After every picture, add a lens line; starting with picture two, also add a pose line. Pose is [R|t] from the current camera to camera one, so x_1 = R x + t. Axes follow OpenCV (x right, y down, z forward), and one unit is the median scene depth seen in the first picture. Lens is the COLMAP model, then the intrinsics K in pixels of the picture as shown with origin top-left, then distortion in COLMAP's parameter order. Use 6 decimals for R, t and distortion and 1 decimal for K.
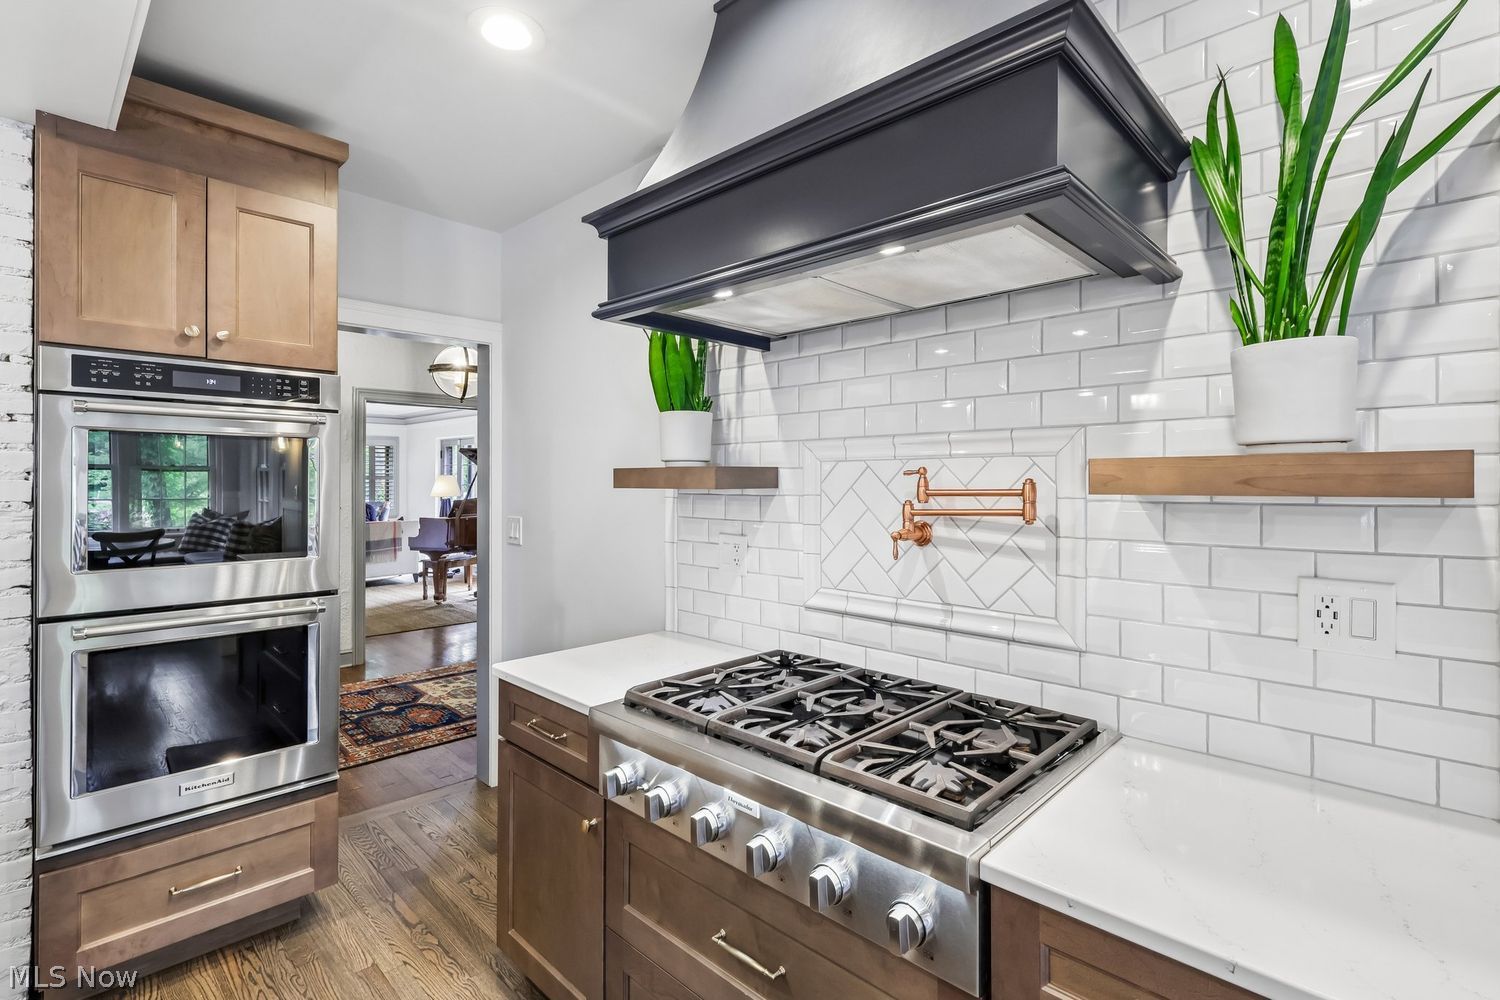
lens RADIAL K [[701.2, 0, 749.4], [0, 701.2, 485.9], [0, 0, 1]] dist [-0.001256, -0.000257]
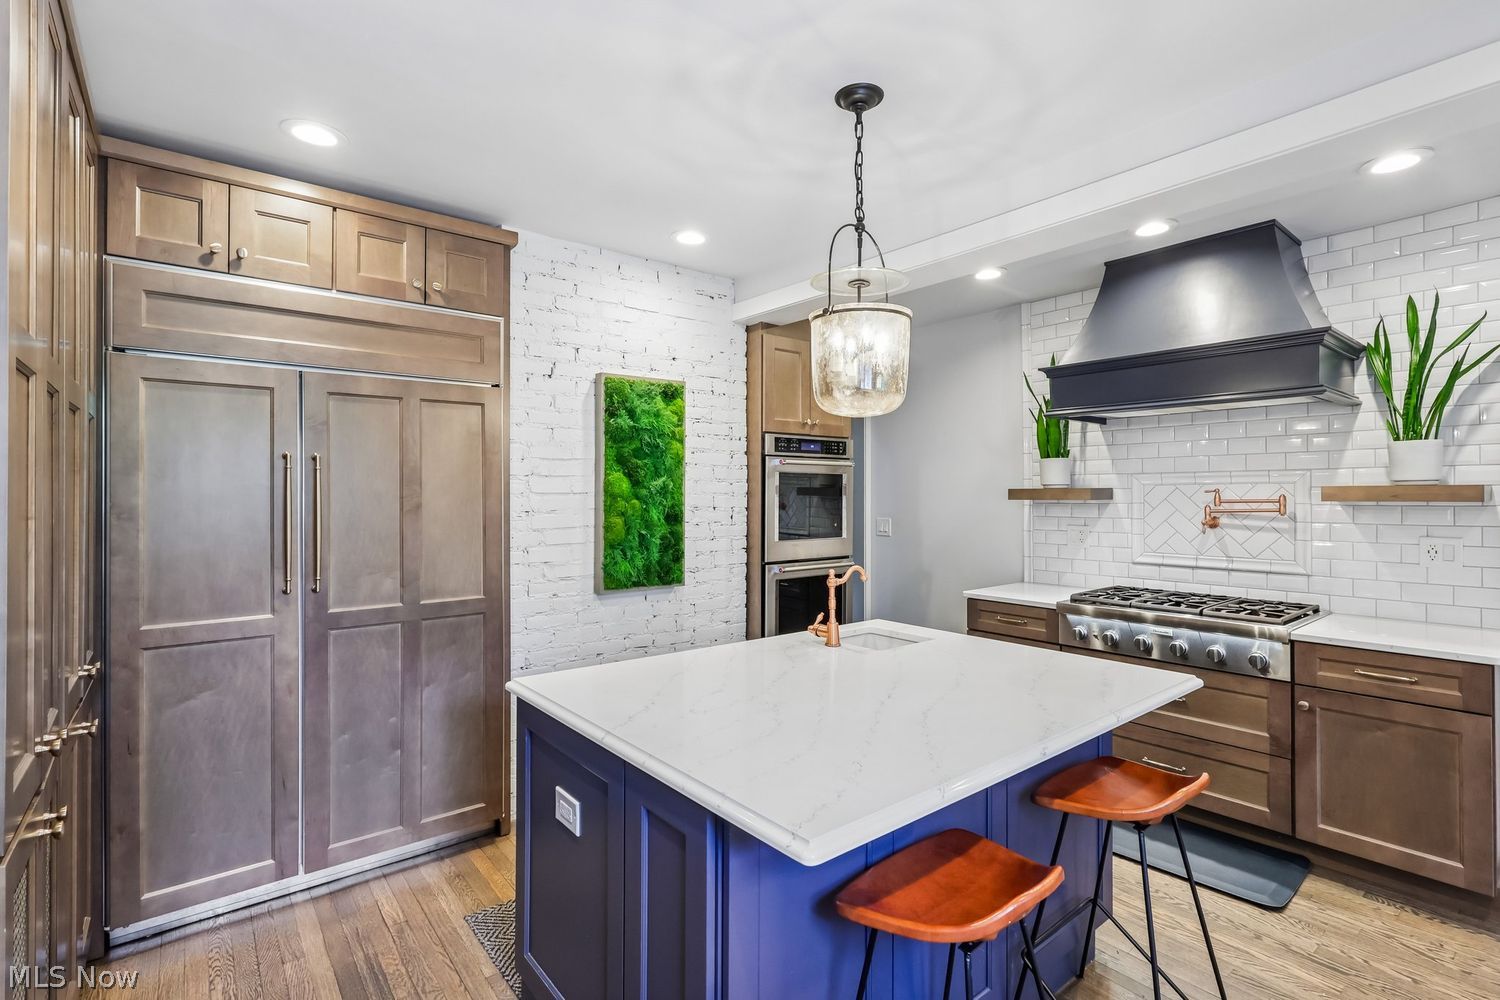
lens RADIAL K [[703.9, 0, 746.5], [0, 703.9, 497.4], [0, 0, 1]] dist [-0.001131, 0.000520]
pose [[0.992627, -0.004035, -0.121141, -1.077340], [0.003934, 0.999992, -0.001074, -0.006331], [0.121144, 0.000589, 0.992635, -1.488188]]
